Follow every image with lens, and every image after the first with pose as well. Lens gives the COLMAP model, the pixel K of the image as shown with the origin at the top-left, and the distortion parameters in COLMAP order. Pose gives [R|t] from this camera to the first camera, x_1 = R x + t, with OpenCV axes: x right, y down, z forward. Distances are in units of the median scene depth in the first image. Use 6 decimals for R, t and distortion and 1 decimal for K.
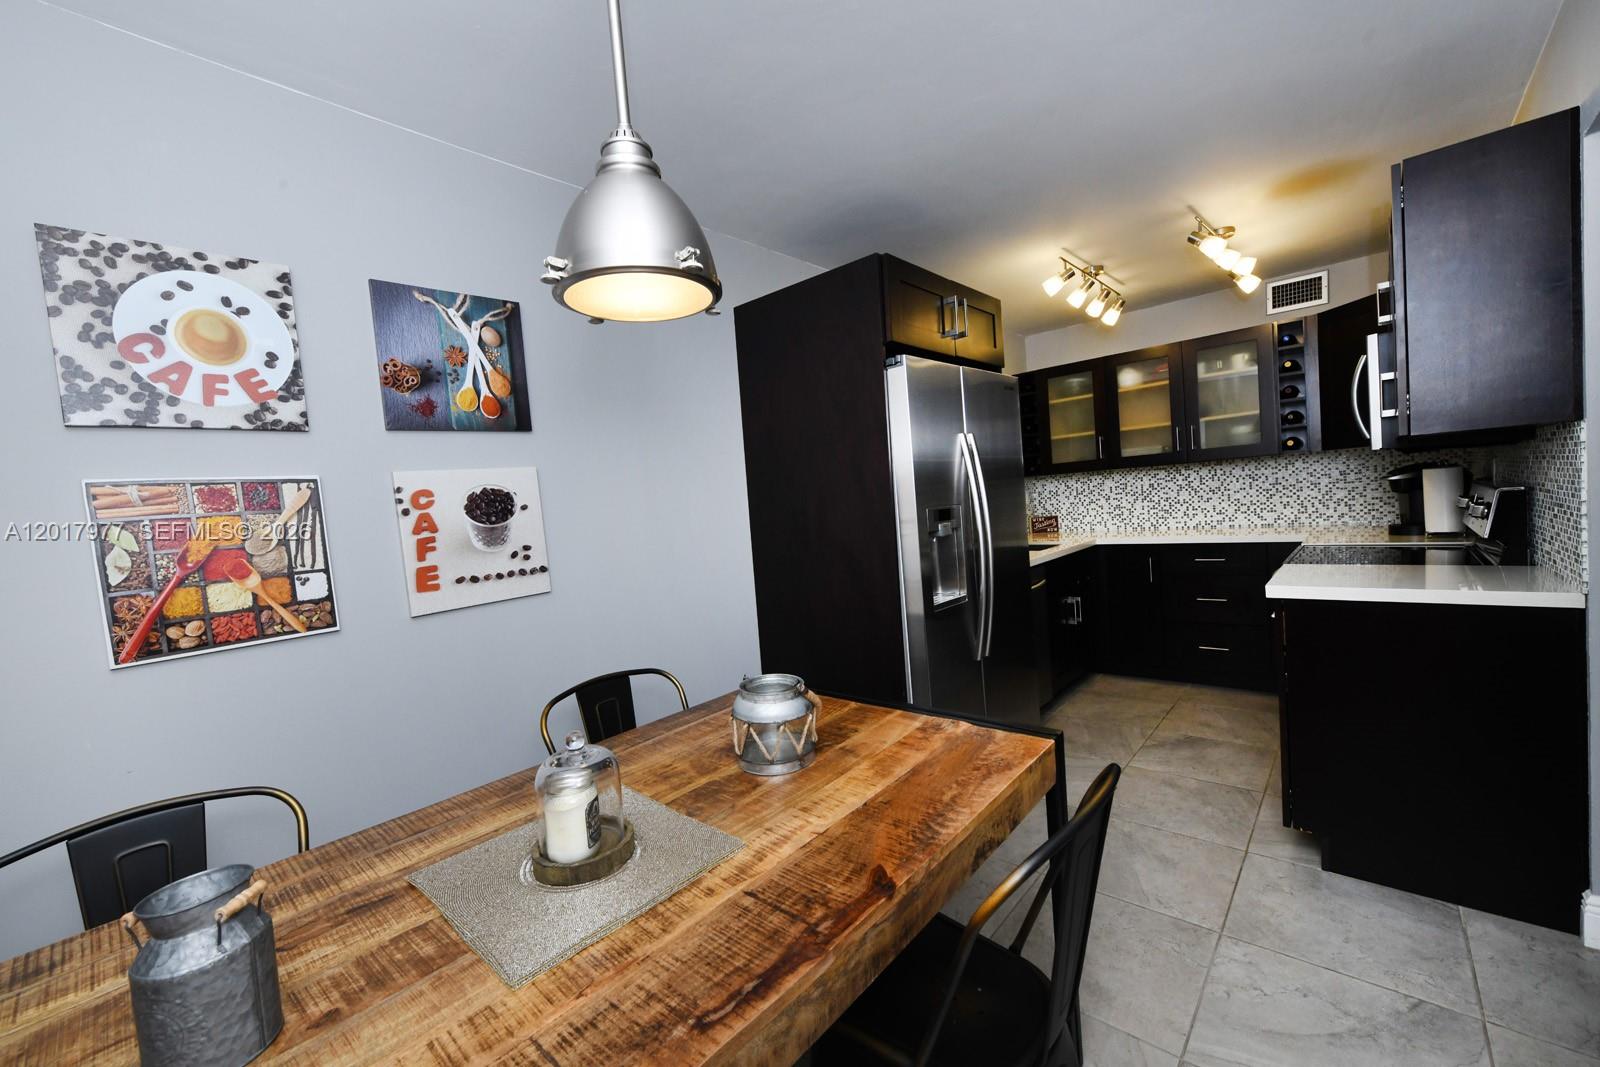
lens RADIAL K [[641.2, 0, 800.0], [0, 641.2, 533.5], [0, 0, 1]] dist [0.003404, 0.000093]
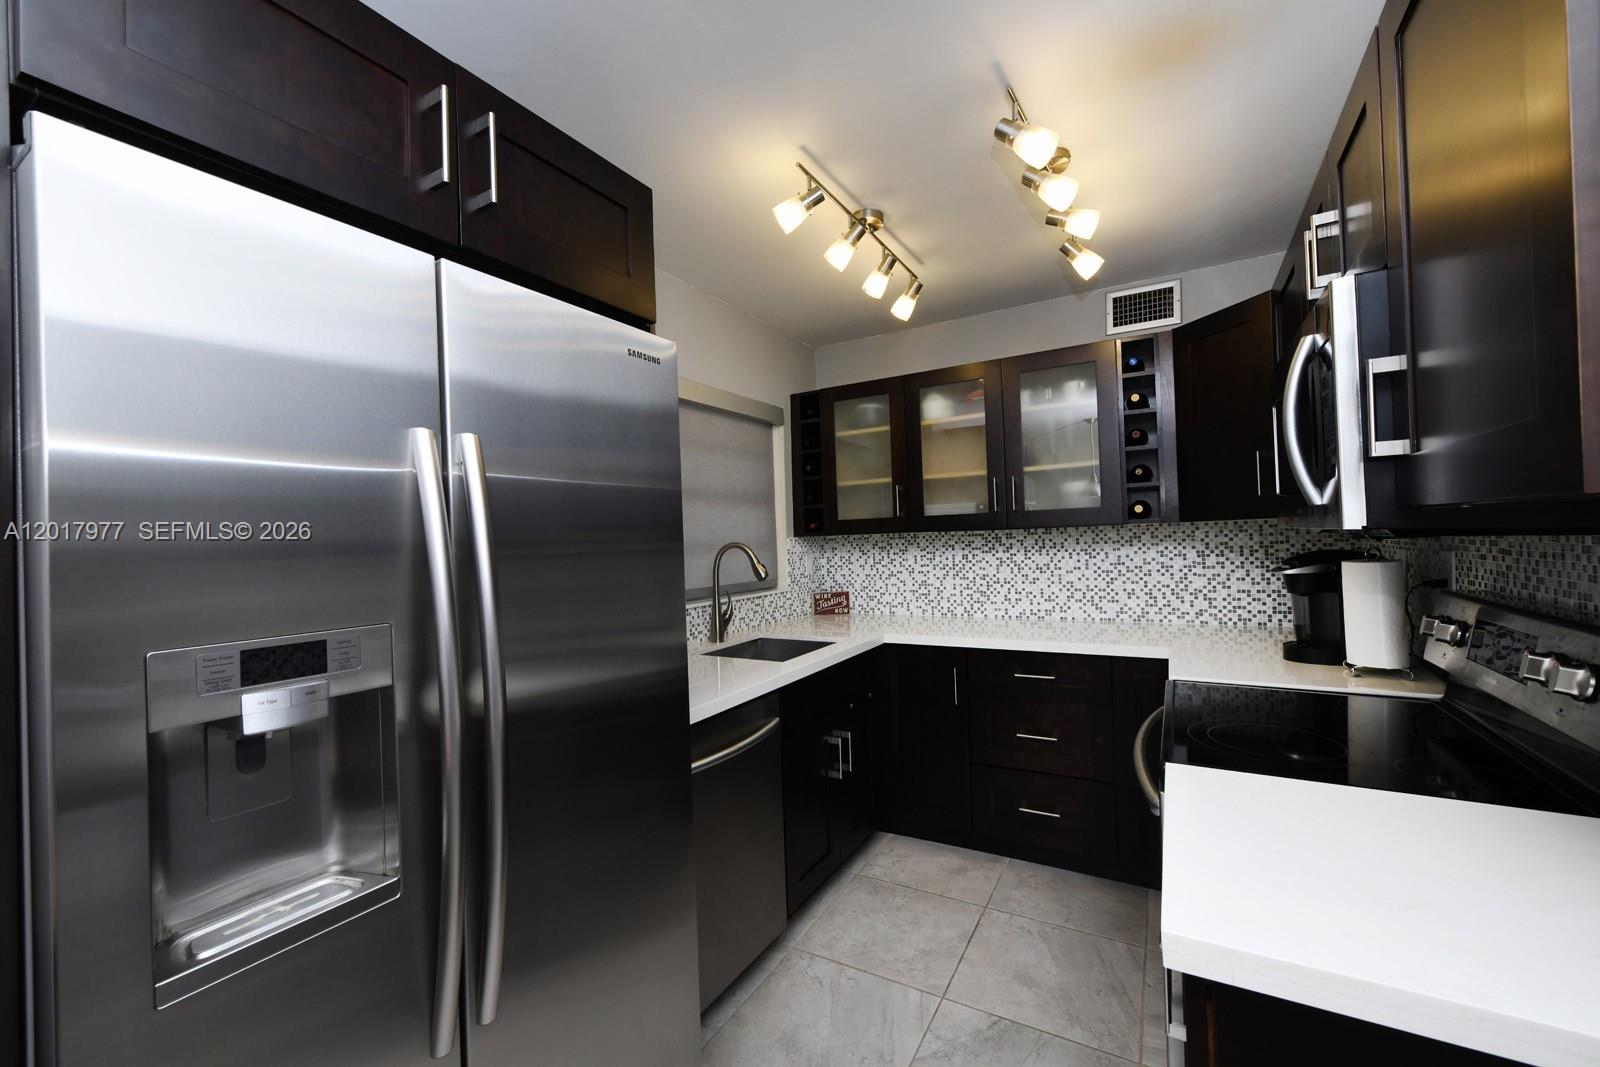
lens RADIAL K [[641.2, 0, 800.0], [0, 641.2, 533.5], [0, 0, 1]] dist [0.003404, 0.000093]
pose [[0.978400, 0.046294, 0.201468, 0.254721], [-0.032152, 0.996820, -0.072908, -0.049638], [-0.204203, 0.064856, 0.976778, 0.382718]]
